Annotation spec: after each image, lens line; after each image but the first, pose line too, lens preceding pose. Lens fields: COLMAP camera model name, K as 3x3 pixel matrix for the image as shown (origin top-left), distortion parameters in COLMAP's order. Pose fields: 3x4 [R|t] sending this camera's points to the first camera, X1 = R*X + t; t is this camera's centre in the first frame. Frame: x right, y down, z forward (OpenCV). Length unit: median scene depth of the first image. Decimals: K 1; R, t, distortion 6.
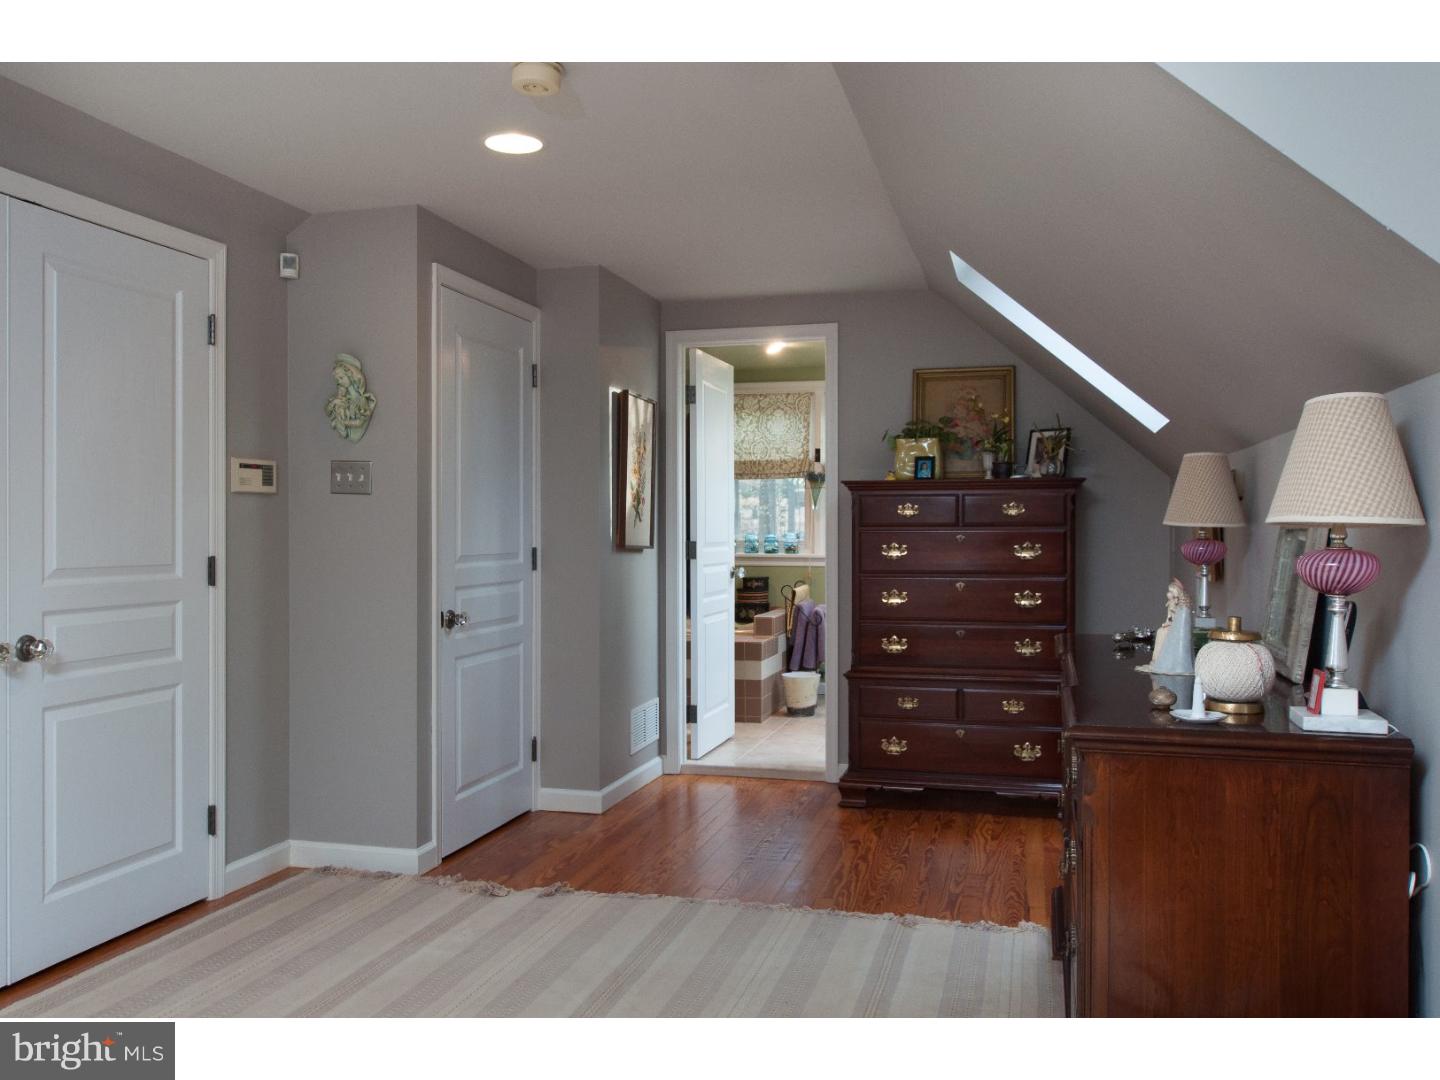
lens RADIAL K [[1237.5, 0, 720.0], [0, 1237.5, 540.0], [0, 0, 1]] dist [-0.001800, -0.000139]
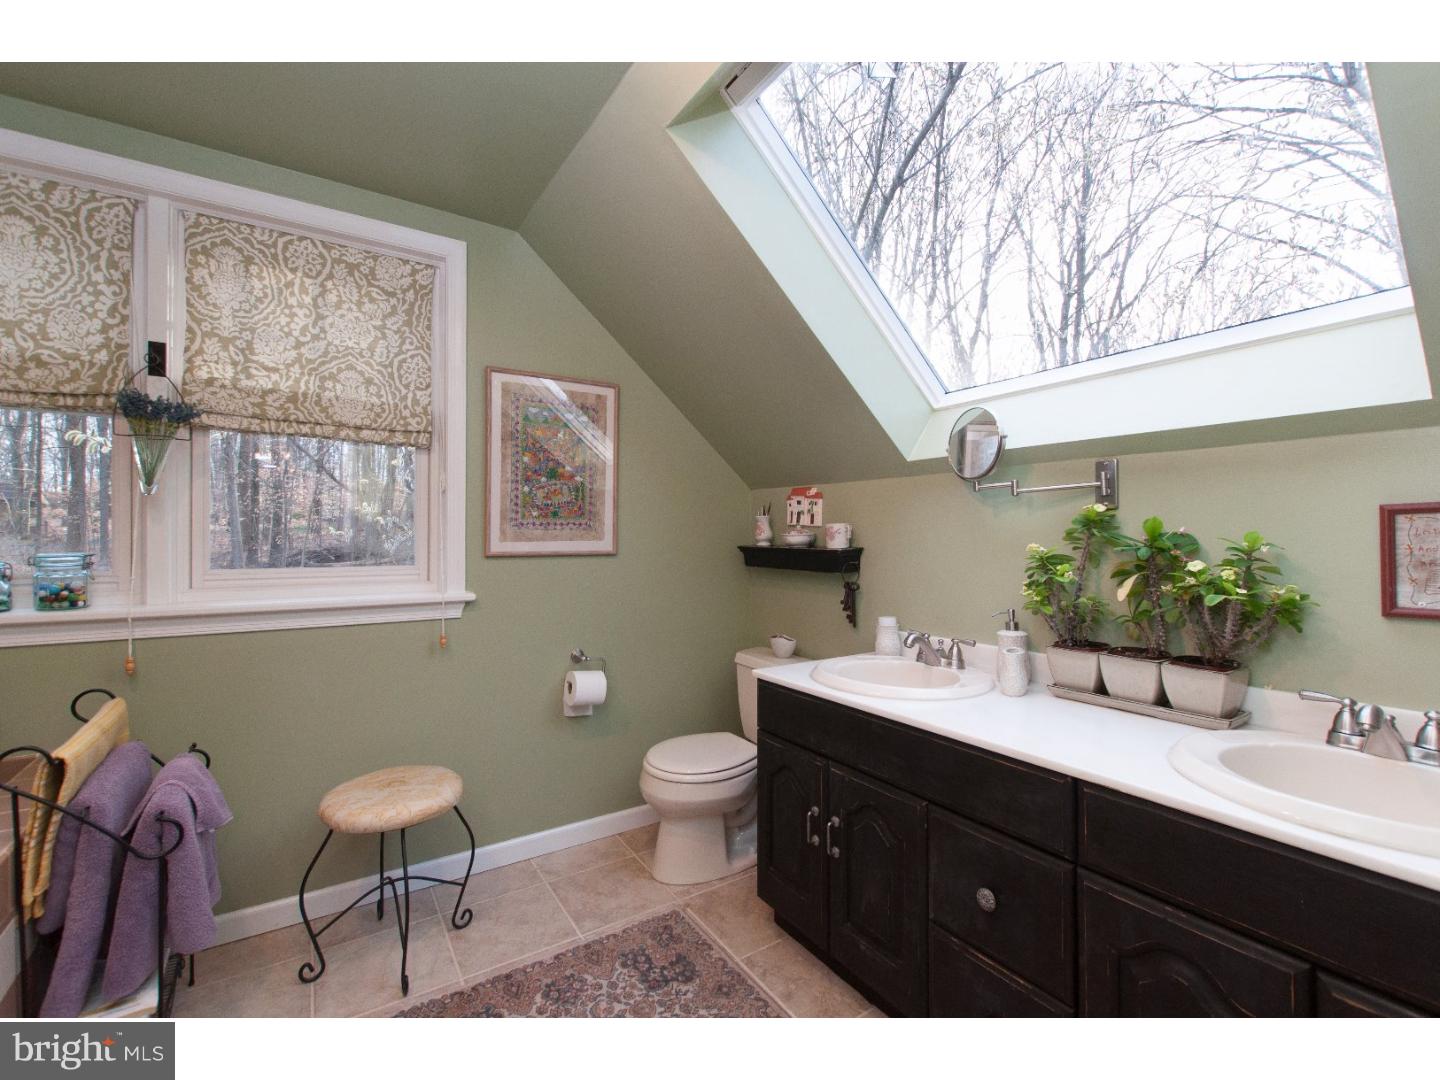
lens RADIAL K [[626.0, 0, 720.0], [0, 626.0, 540.0], [0, 0, 1]] dist [-0.000930, -0.000292]
pose [[0.673769, -0.000835, 0.738941, 0.052203], [0.002587, 0.999996, -0.001229, -0.009231], [-0.738937, 0.002740, 0.673769, 0.730100]]
